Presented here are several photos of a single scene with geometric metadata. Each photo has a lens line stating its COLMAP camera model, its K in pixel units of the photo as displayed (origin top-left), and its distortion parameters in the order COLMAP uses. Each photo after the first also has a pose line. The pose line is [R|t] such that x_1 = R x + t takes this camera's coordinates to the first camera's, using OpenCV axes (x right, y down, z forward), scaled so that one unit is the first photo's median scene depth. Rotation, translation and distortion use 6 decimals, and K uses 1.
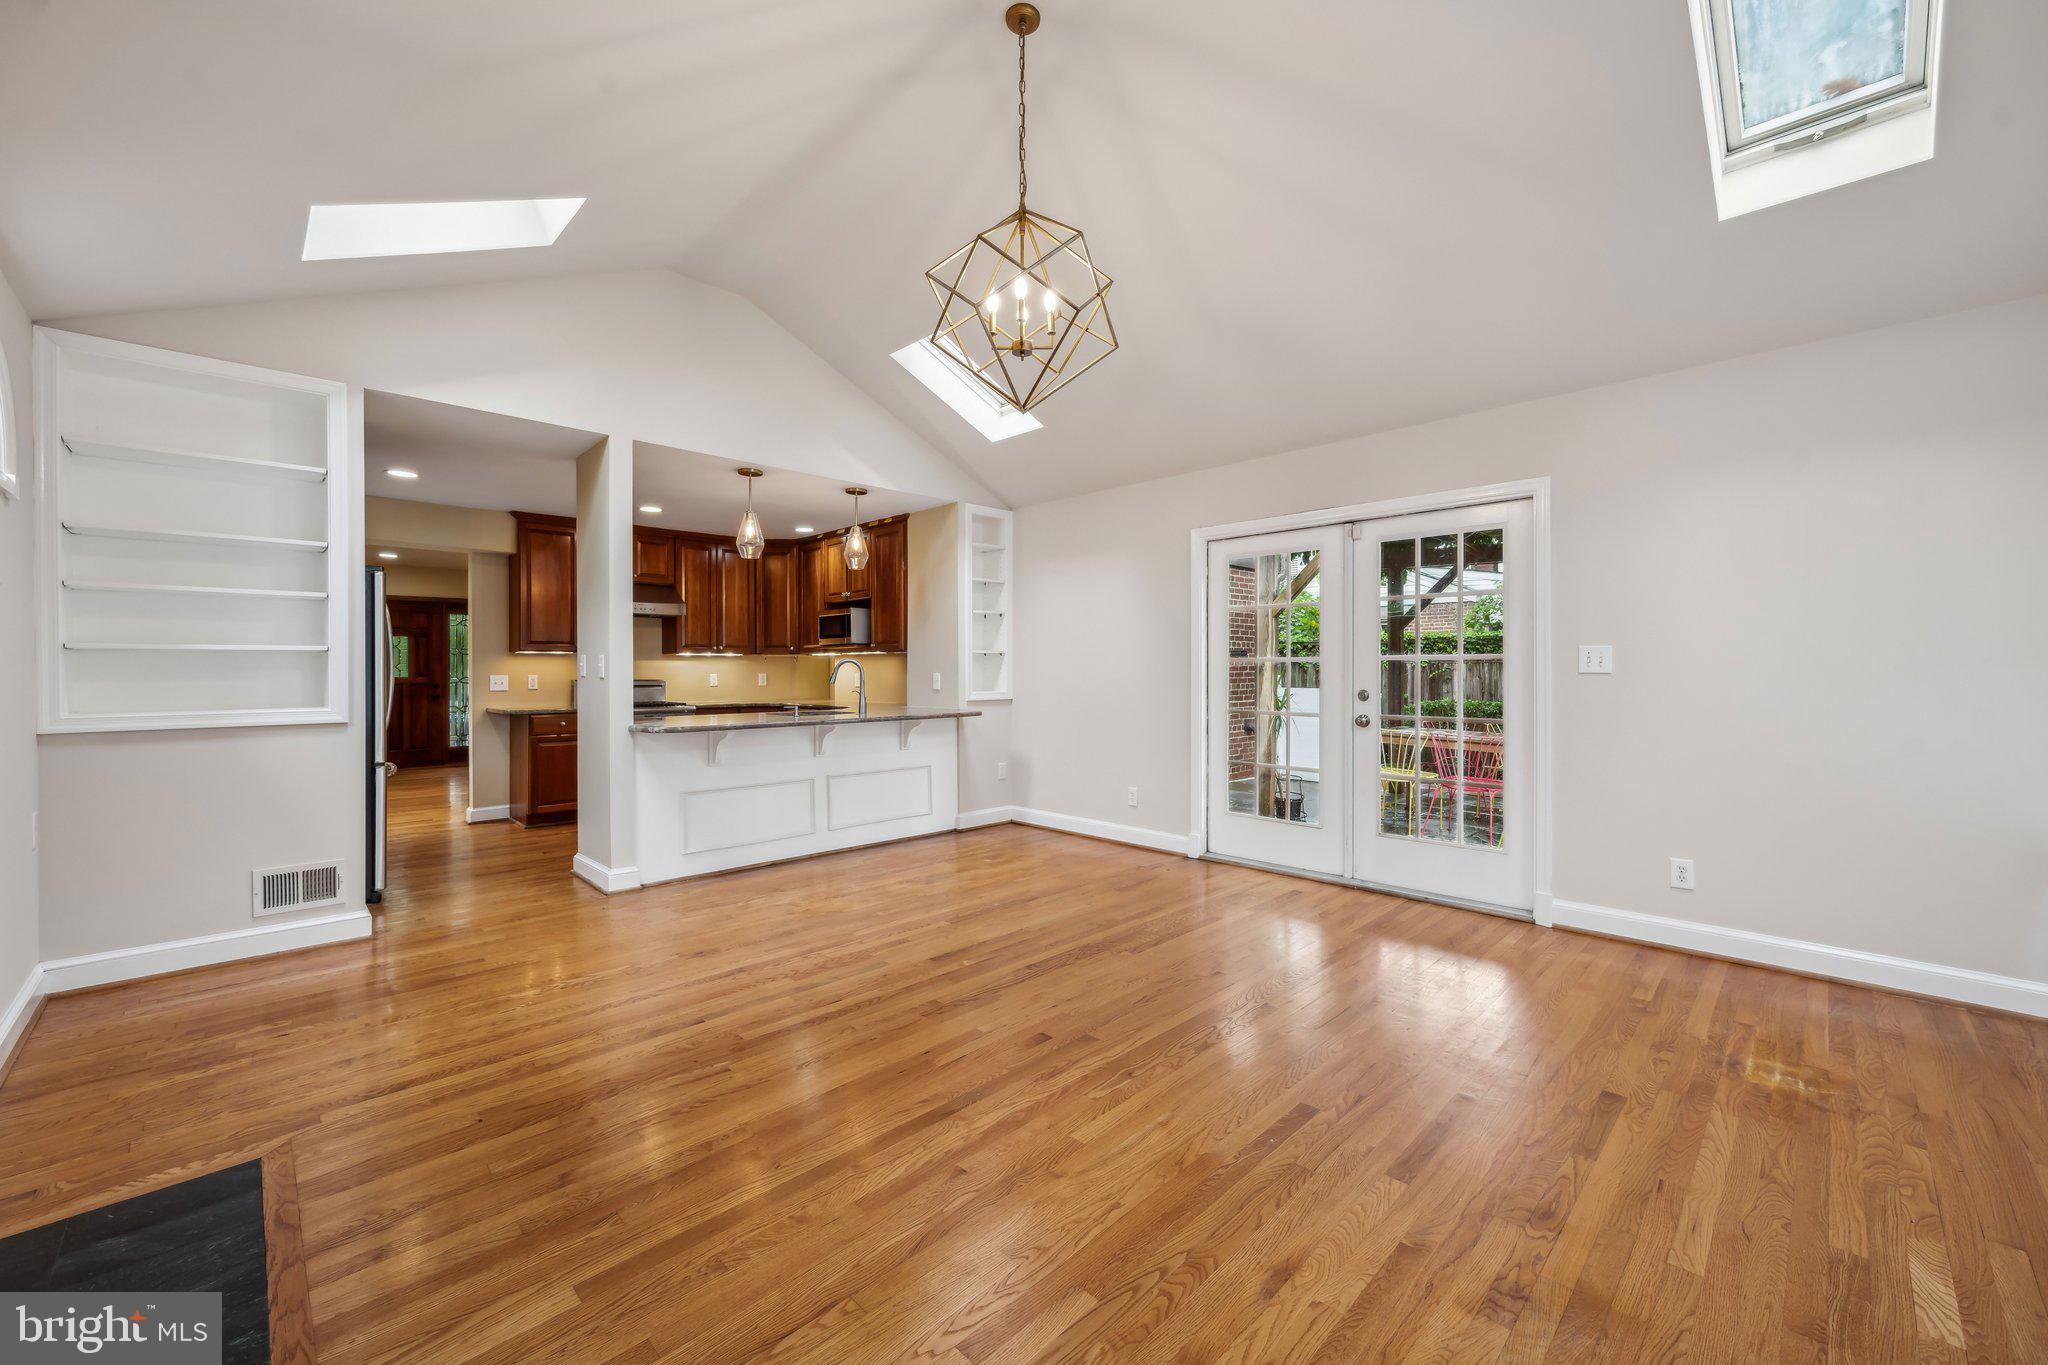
lens RADIAL K [[812.7, 0, 1027.6], [0, 812.7, 667.9], [0, 0, 1]] dist [-0.000460, 0.000220]
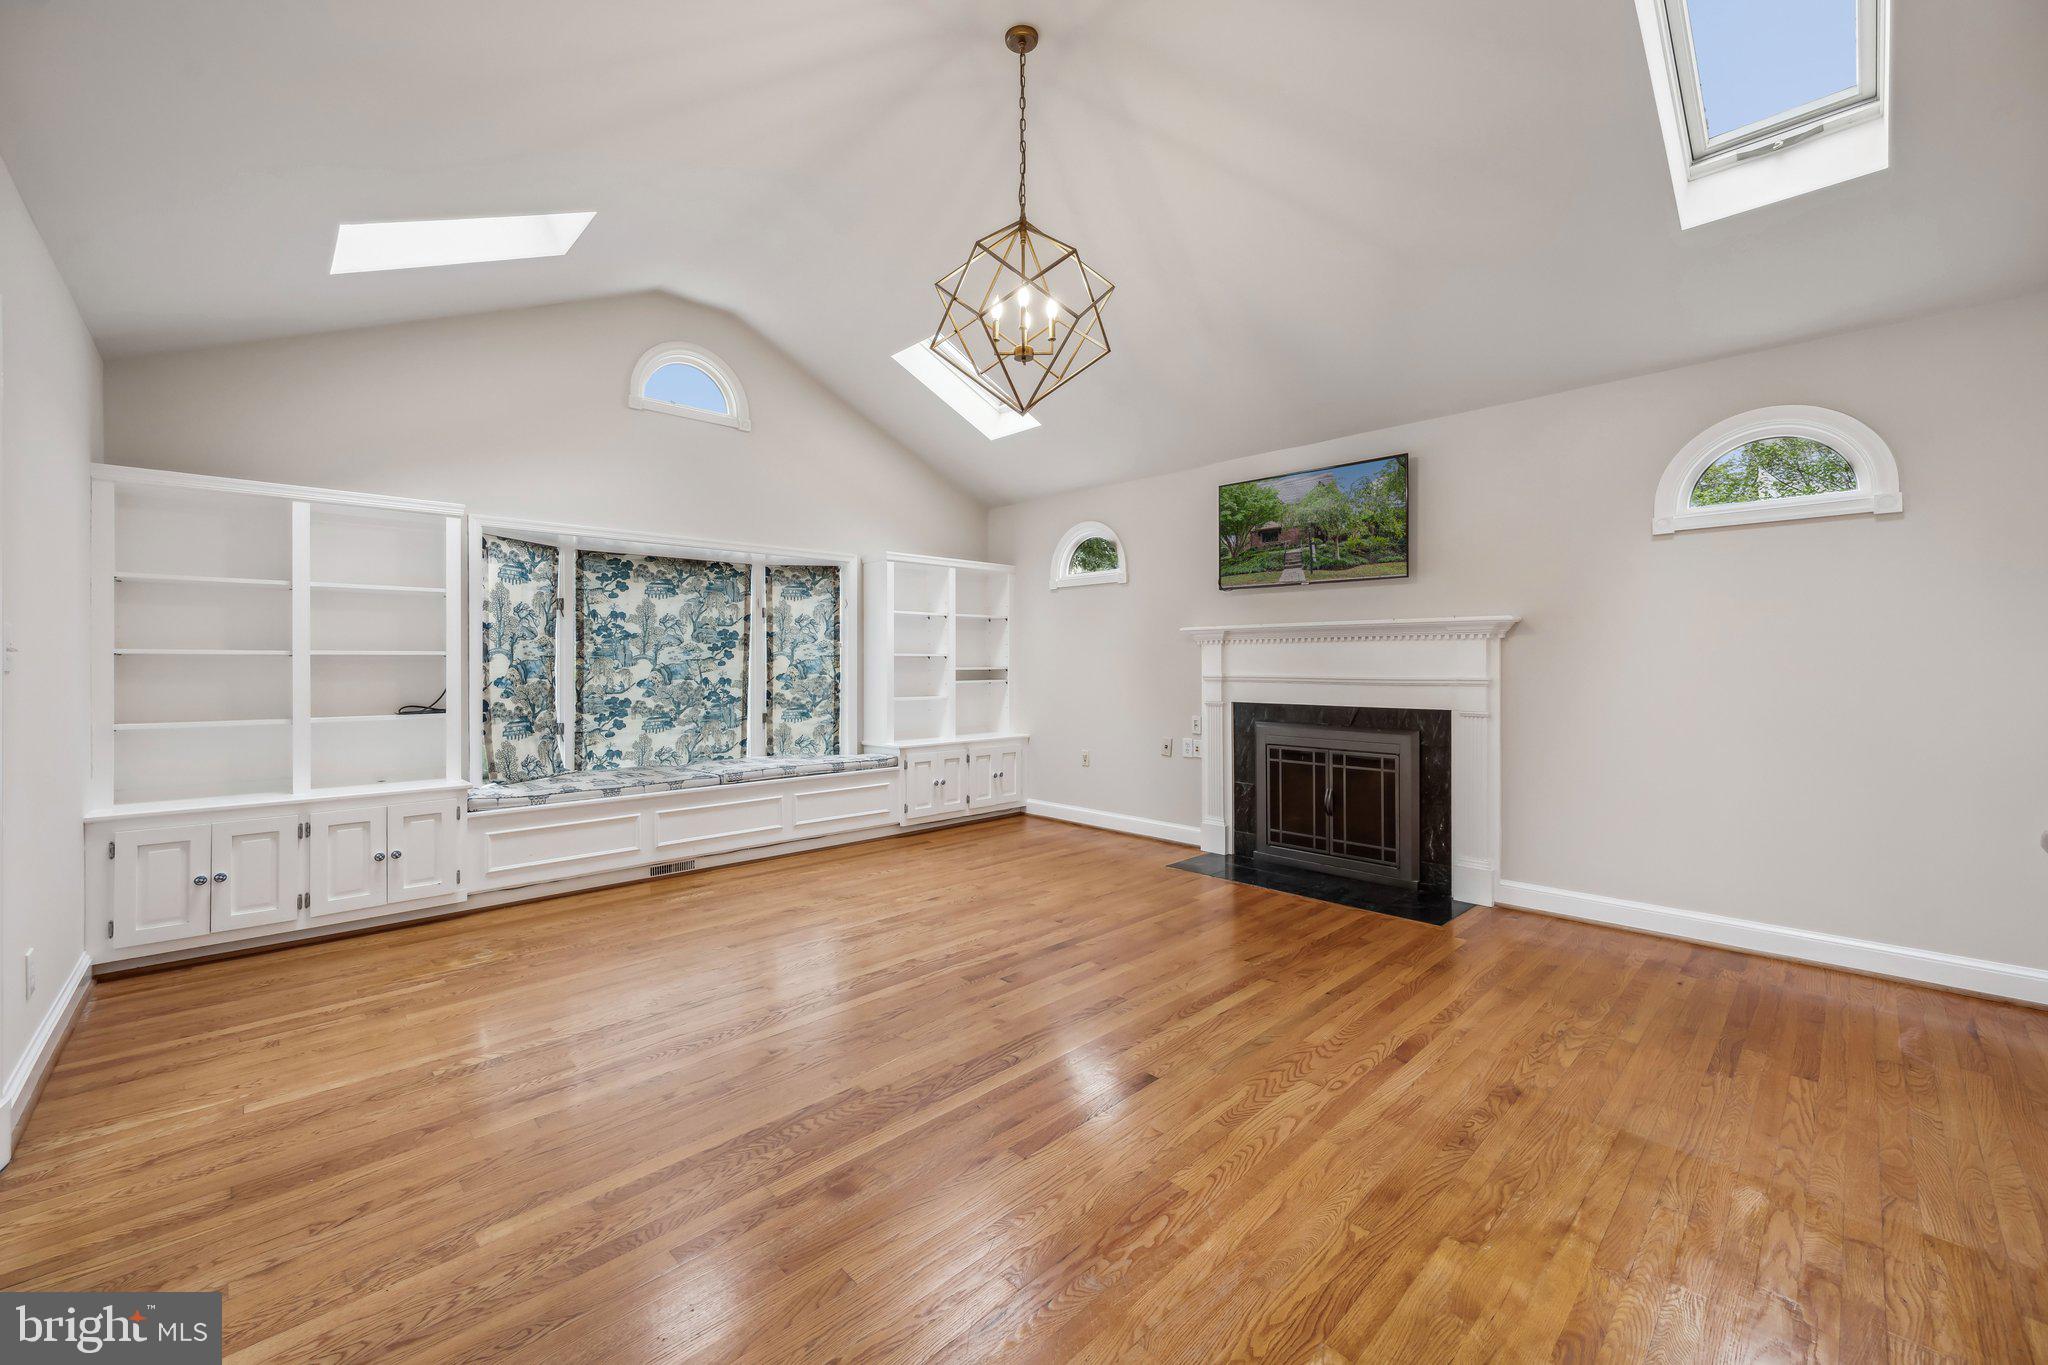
lens RADIAL K [[812.7, 0, 1027.6], [0, 812.7, 667.9], [0, 0, 1]] dist [-0.000460, 0.000220]
pose [[-0.999930, 0.004092, 0.011129, -0.017577], [0.004167, 0.999968, 0.006781, 0.002901], [-0.011101, 0.006827, -0.999915, 1.647482]]
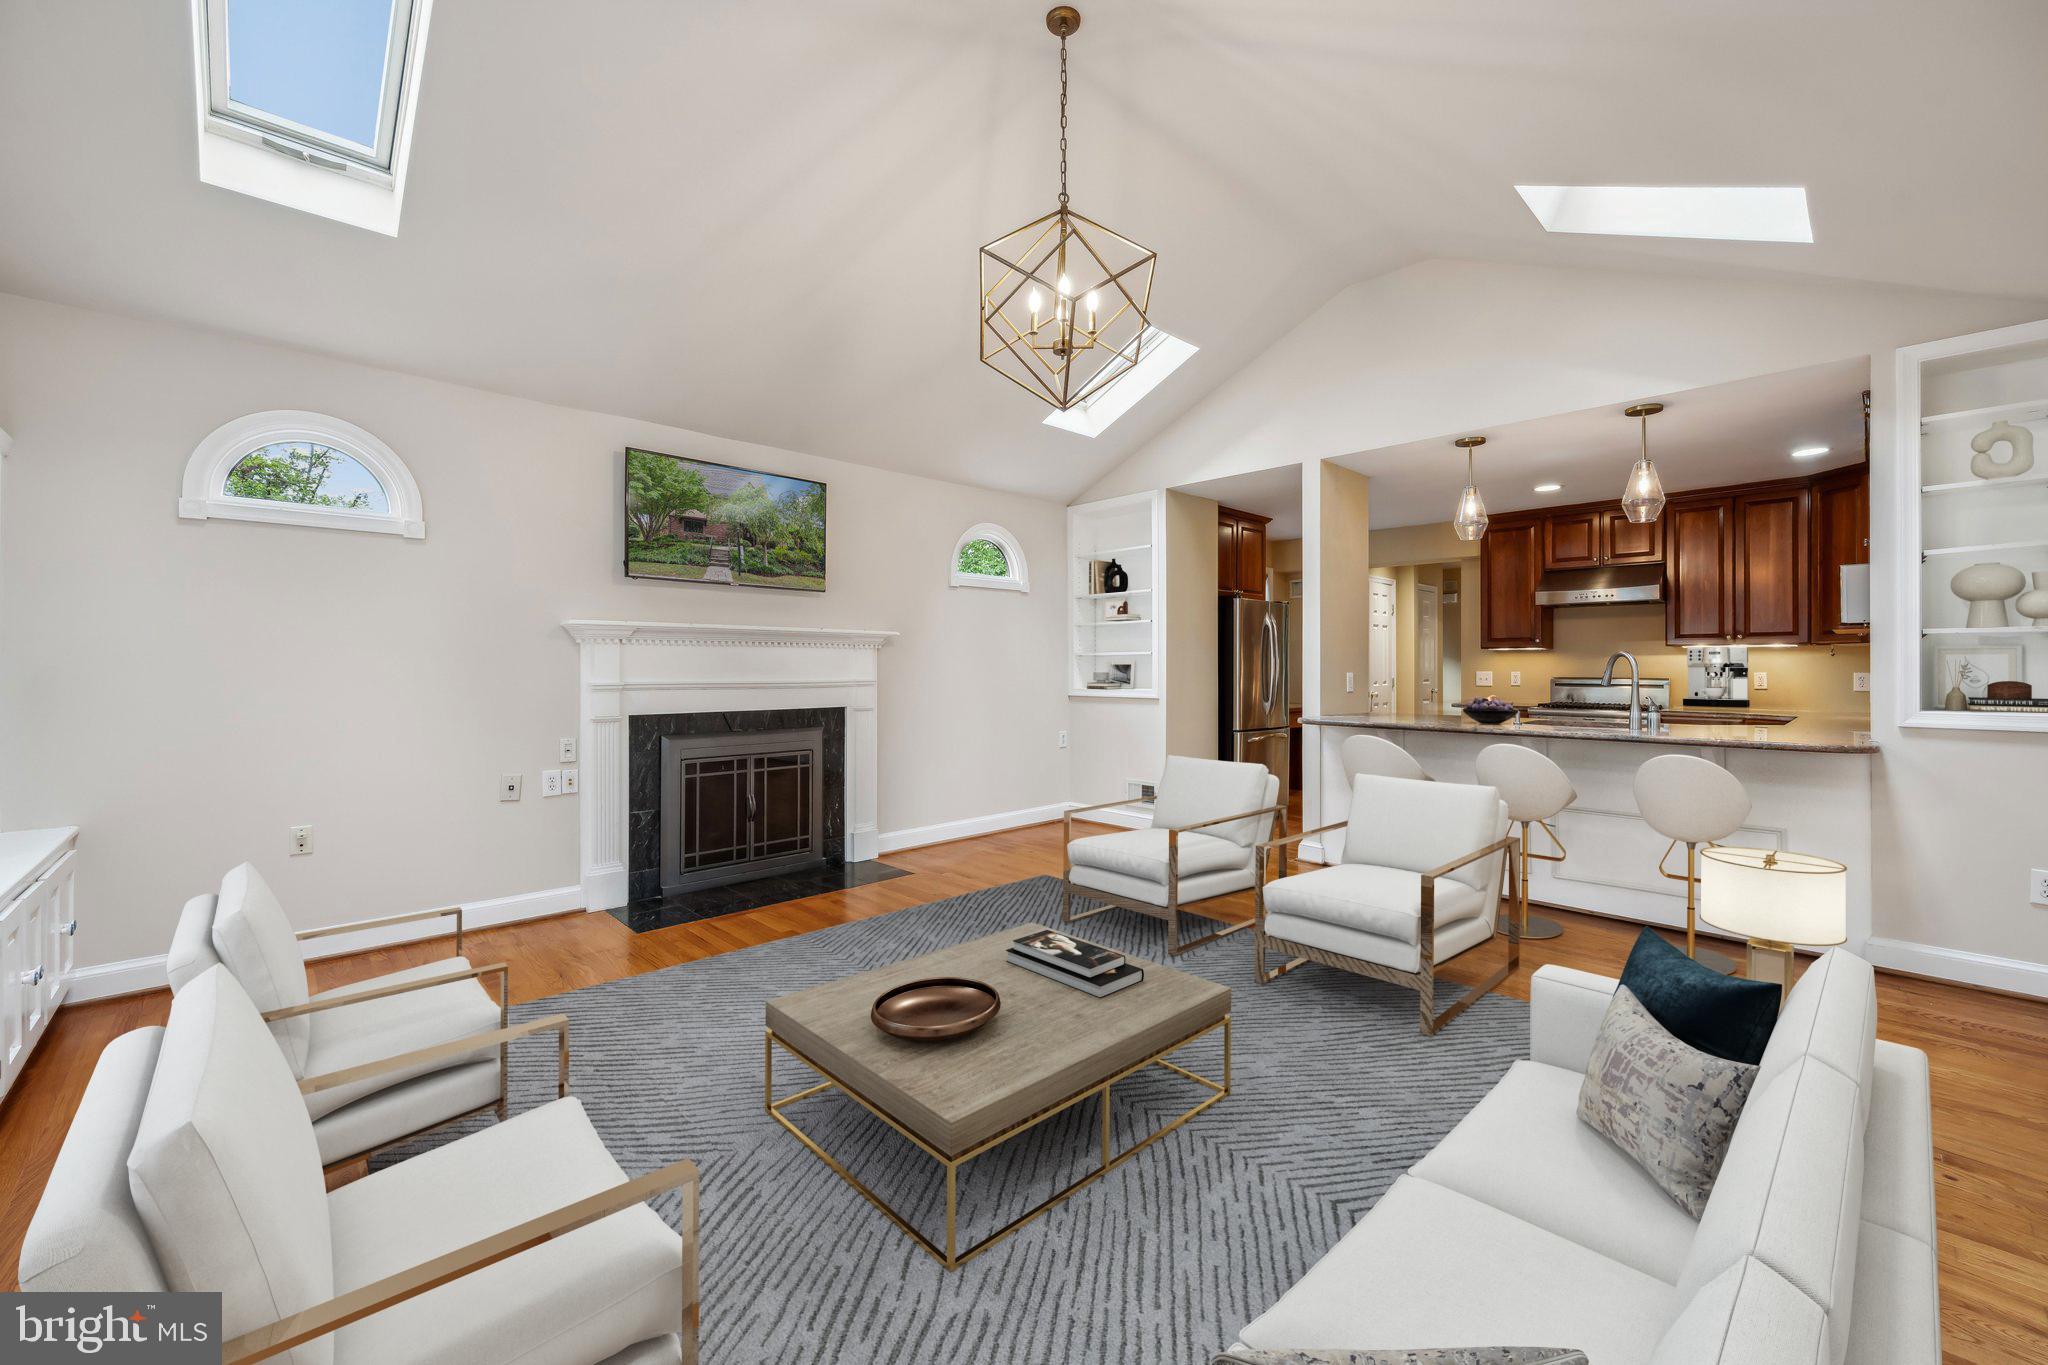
lens RADIAL K [[812.7, 0, 1027.6], [0, 812.7, 667.9], [0, 0, 1]] dist [-0.000460, 0.000220]
pose [[-0.032535, 0.008007, -0.999439, 0.813026], [-0.000172, 0.999968, 0.008017, -0.004287], [0.999471, 0.000433, -0.032532, 0.799473]]
